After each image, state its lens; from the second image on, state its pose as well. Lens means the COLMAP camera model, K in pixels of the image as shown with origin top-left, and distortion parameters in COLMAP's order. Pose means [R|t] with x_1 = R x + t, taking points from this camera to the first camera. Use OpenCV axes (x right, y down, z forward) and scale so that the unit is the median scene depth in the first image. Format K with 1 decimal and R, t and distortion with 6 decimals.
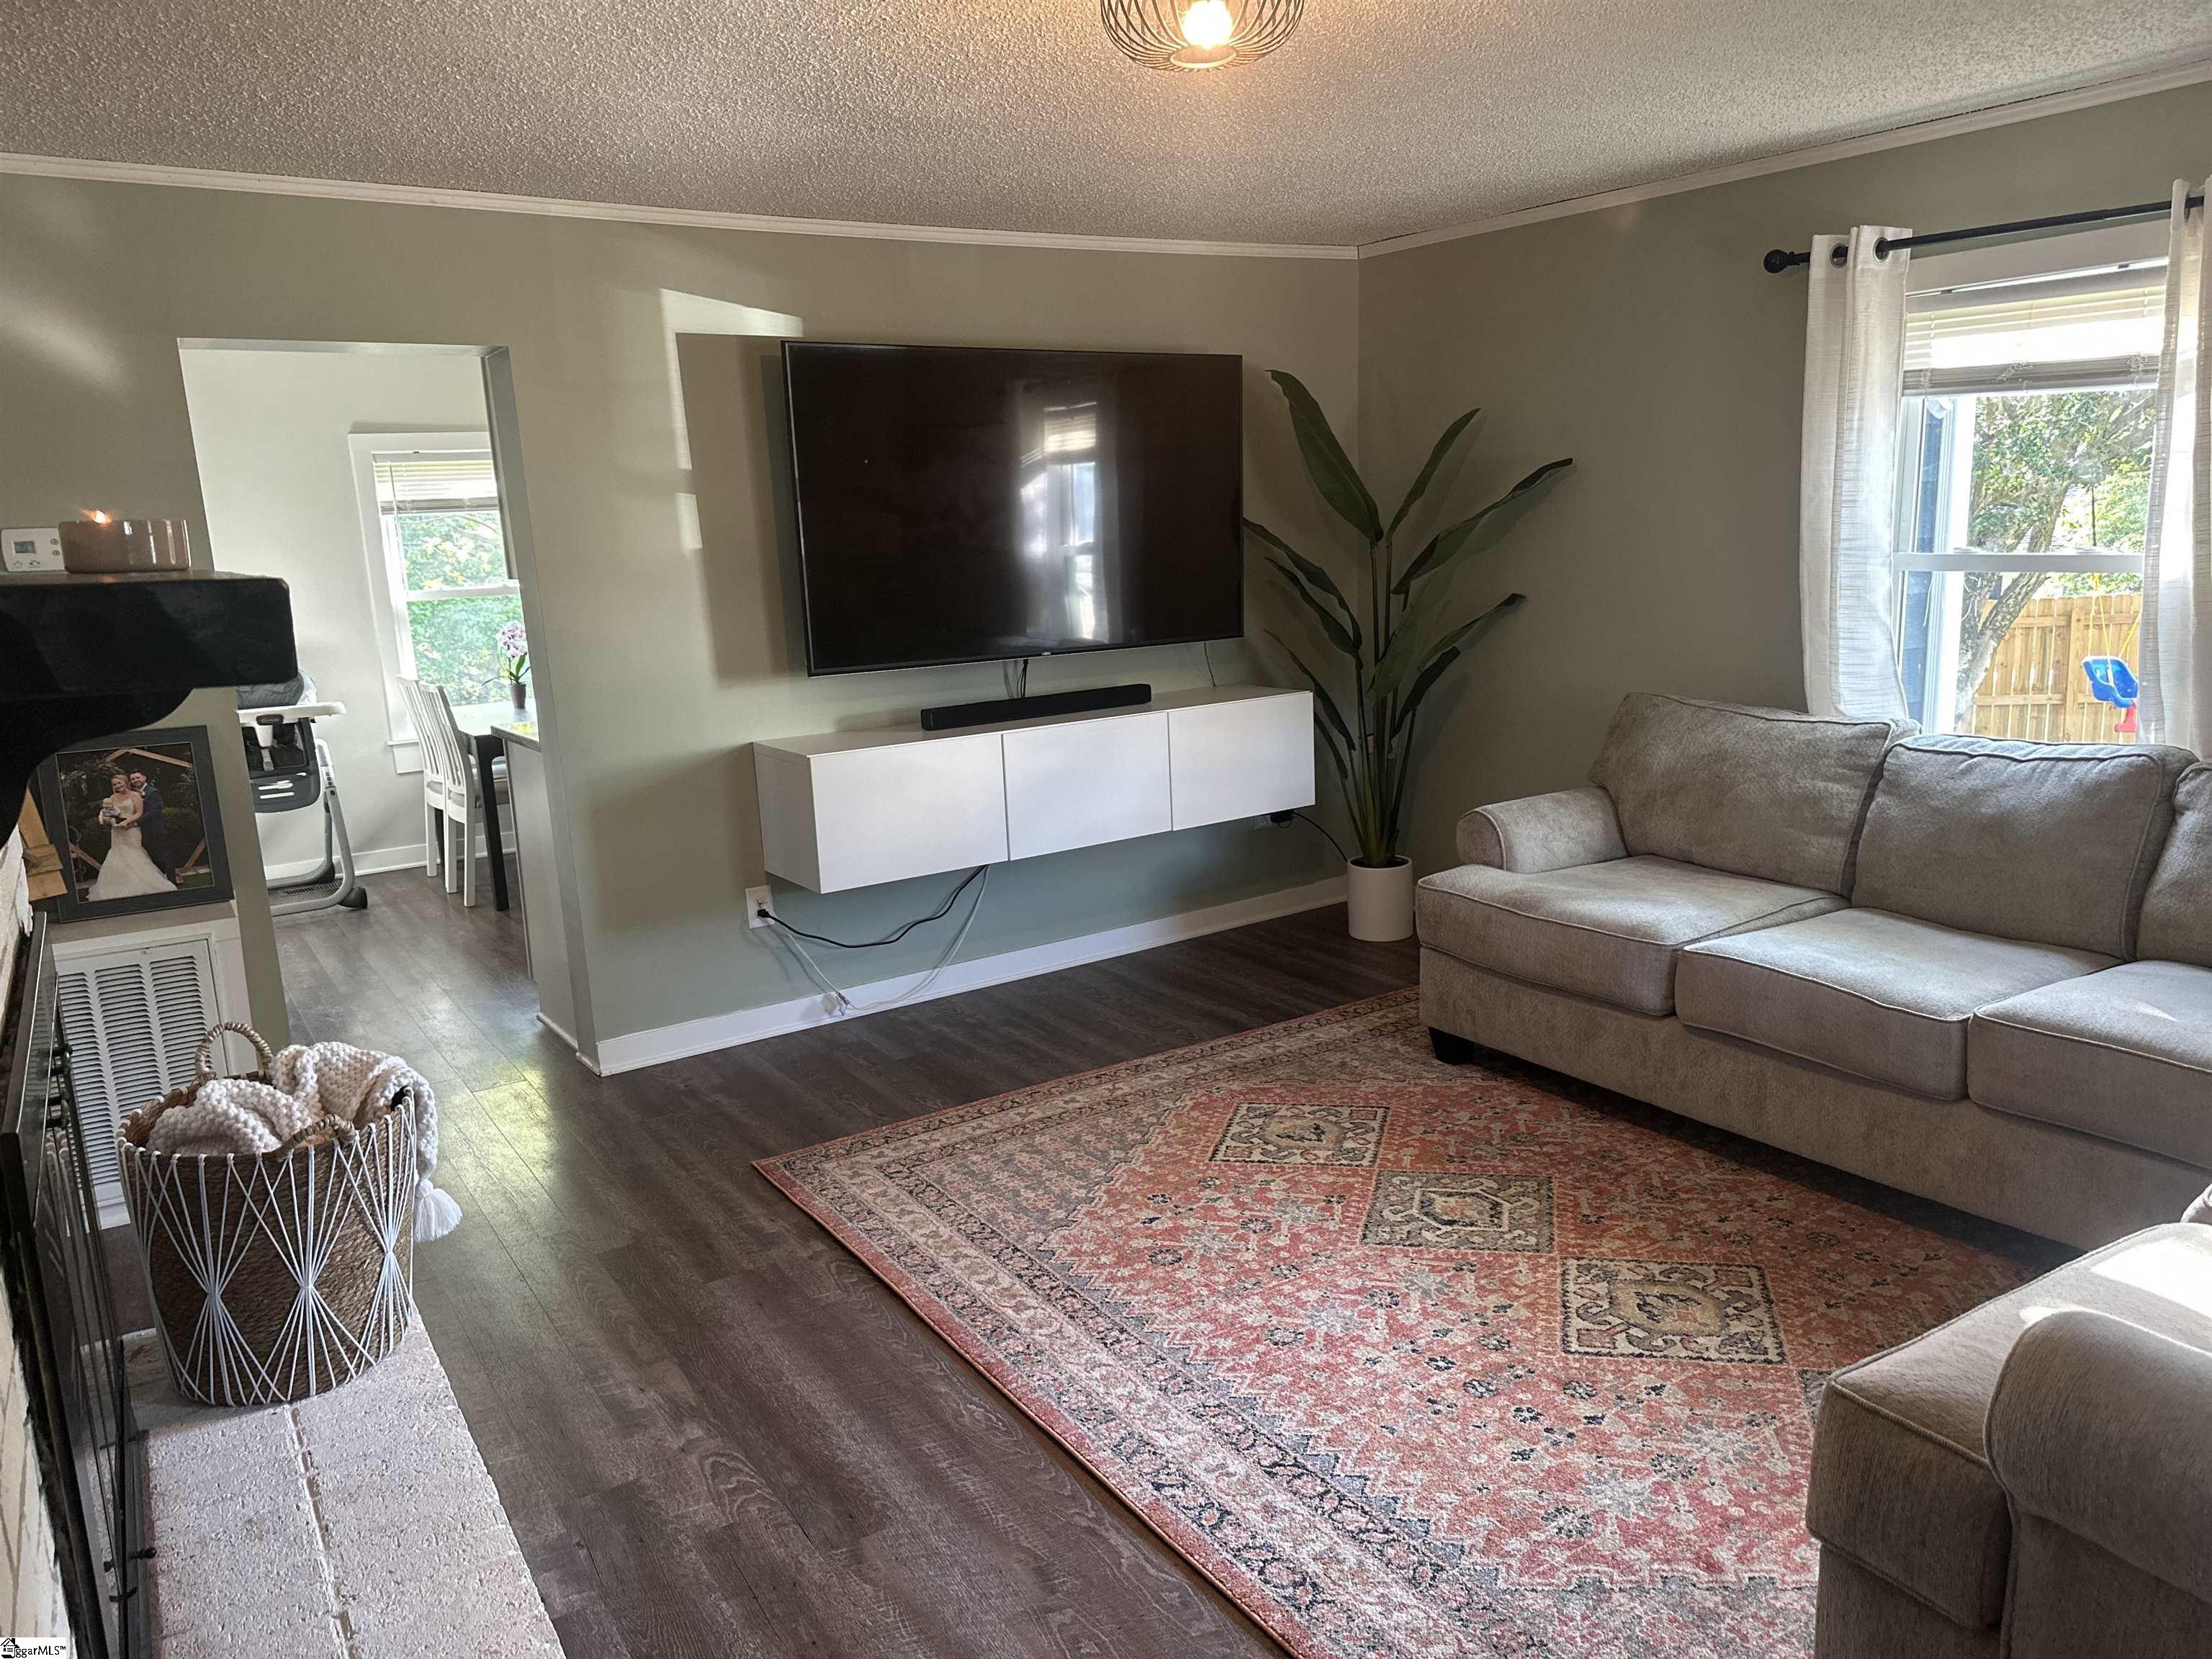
lens RADIAL K [[1526.6, 0, 1095.7], [0, 1526.6, 817.5], [0, 0, 1]] dist [0.162884, -0.252418]
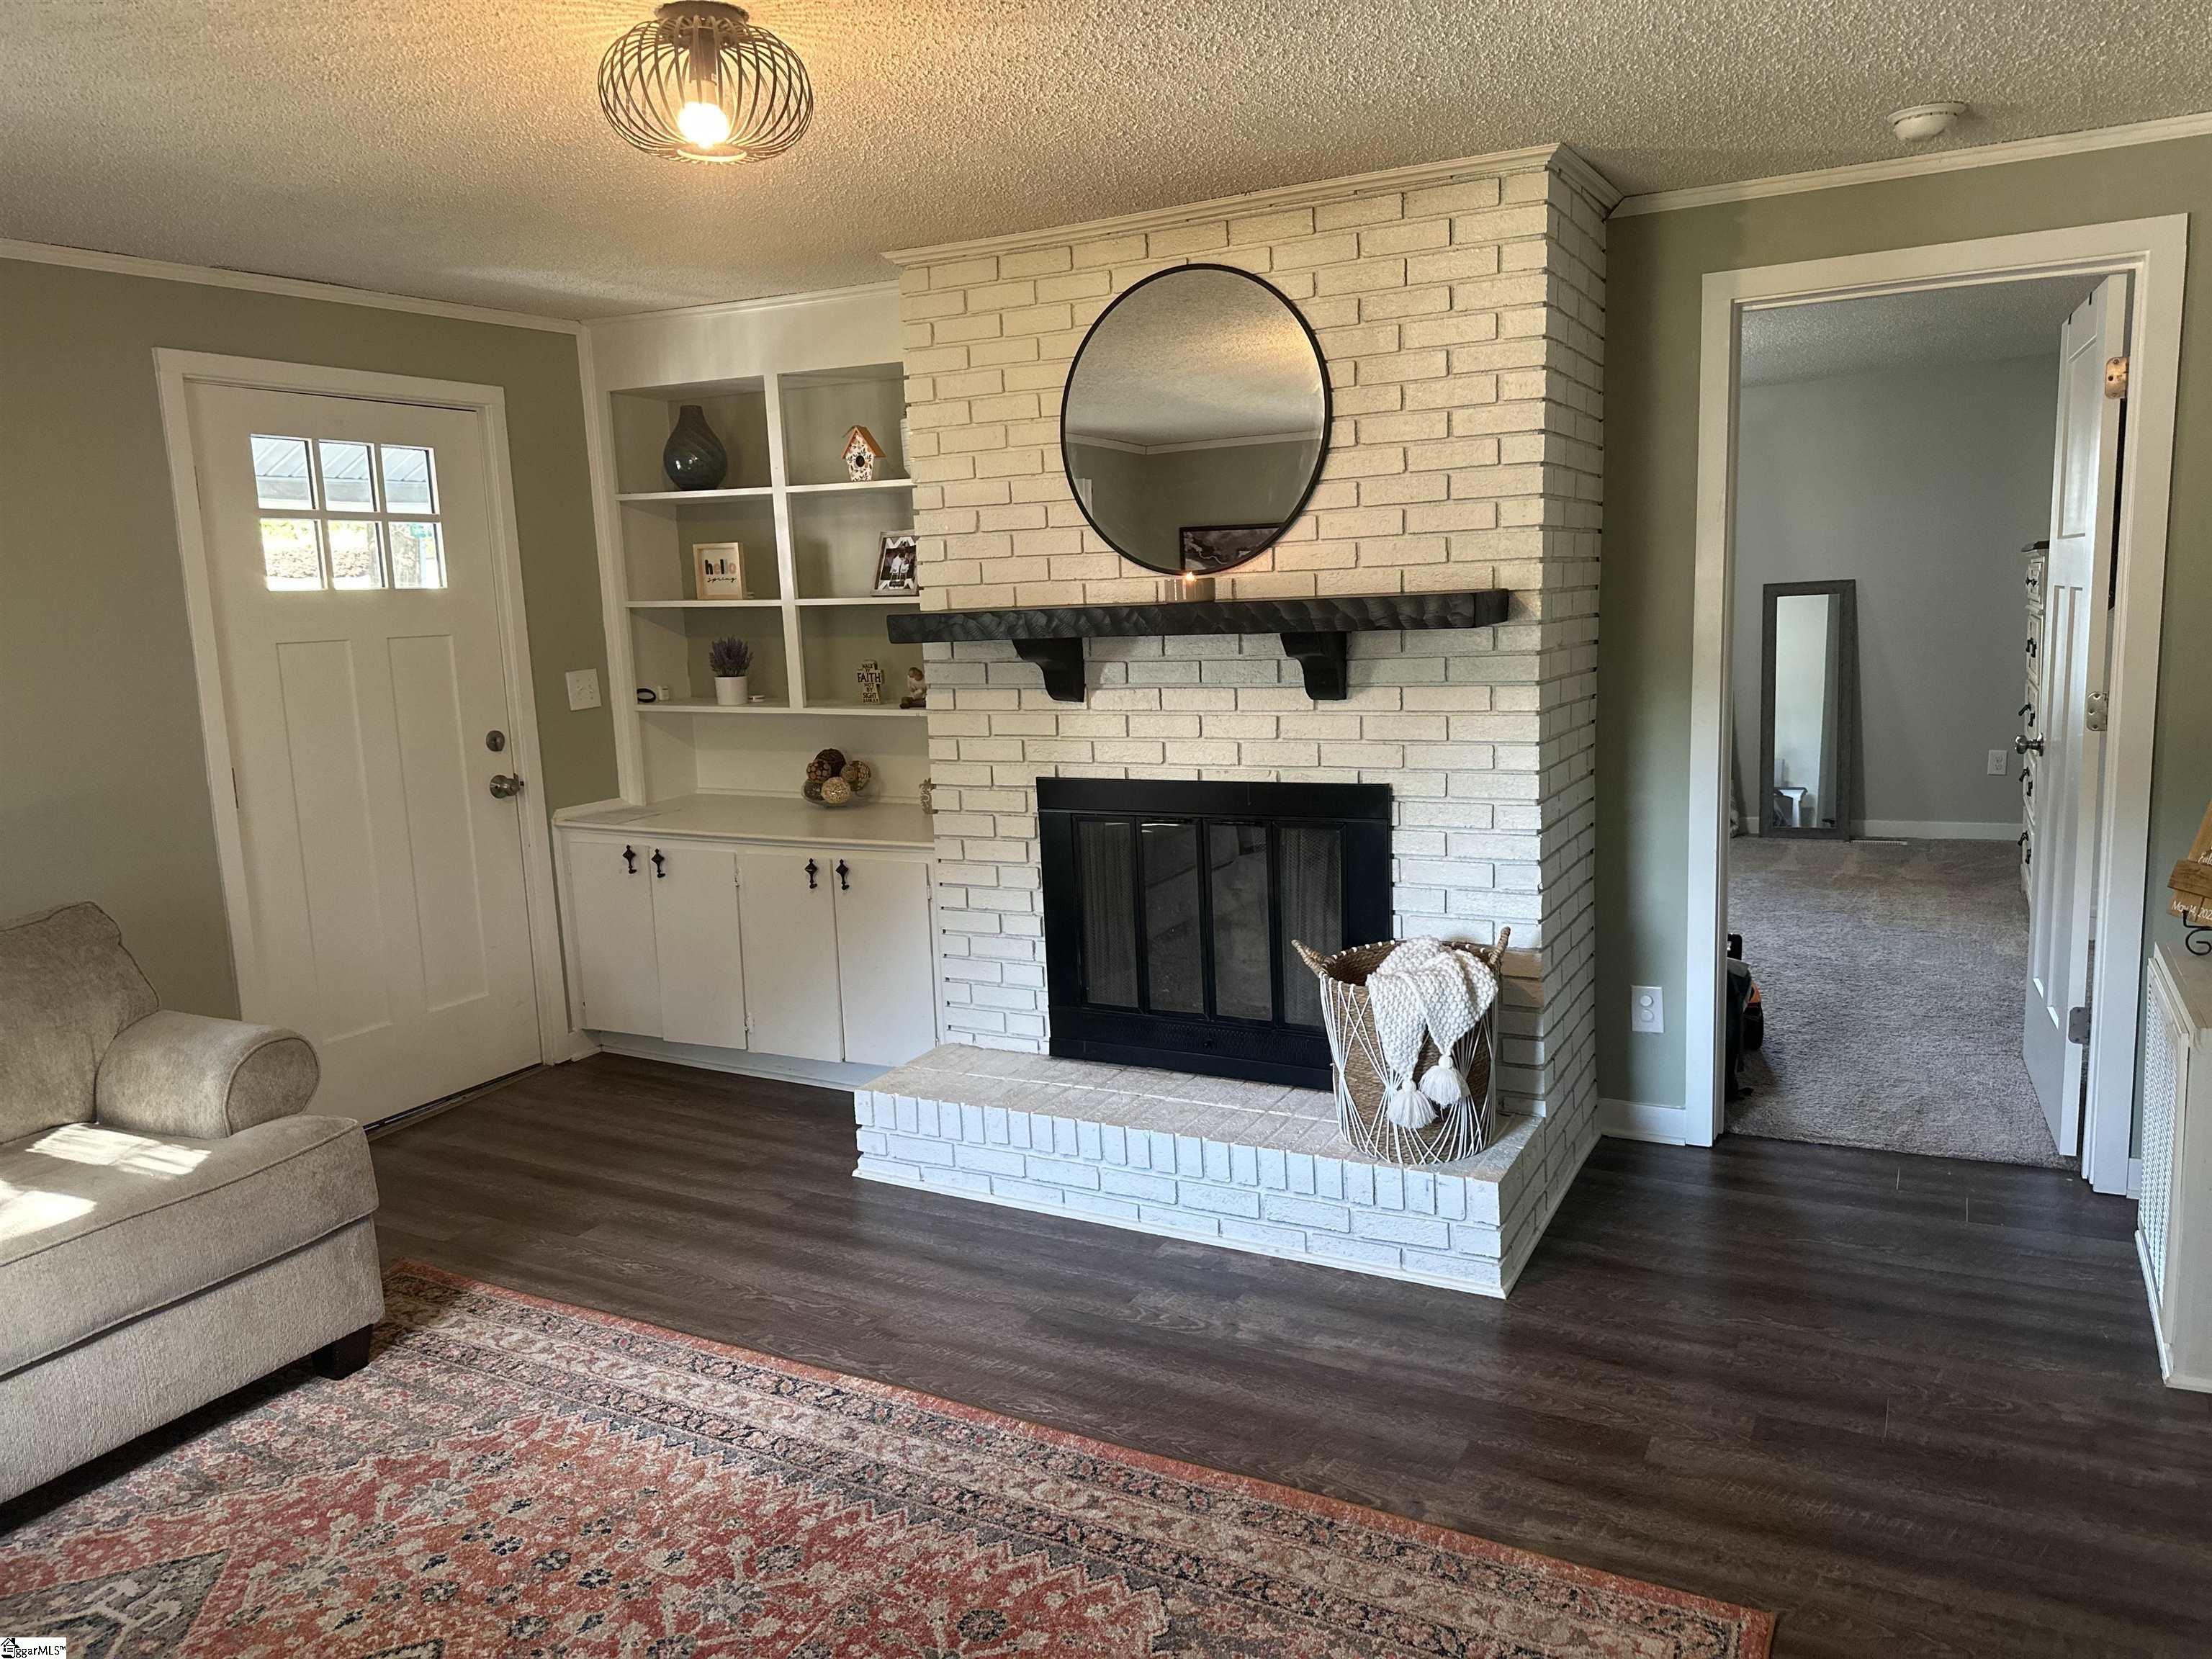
lens RADIAL K [[1526.6, 0, 1095.7], [0, 1526.6, 817.5], [0, 0, 1]] dist [0.162884, -0.252418]
pose [[-0.870907, 0.148426, -0.468499, 0.338869], [-0.015151, 0.944740, 0.327469, -0.366803], [0.491215, 0.292293, -0.820532, 1.808626]]
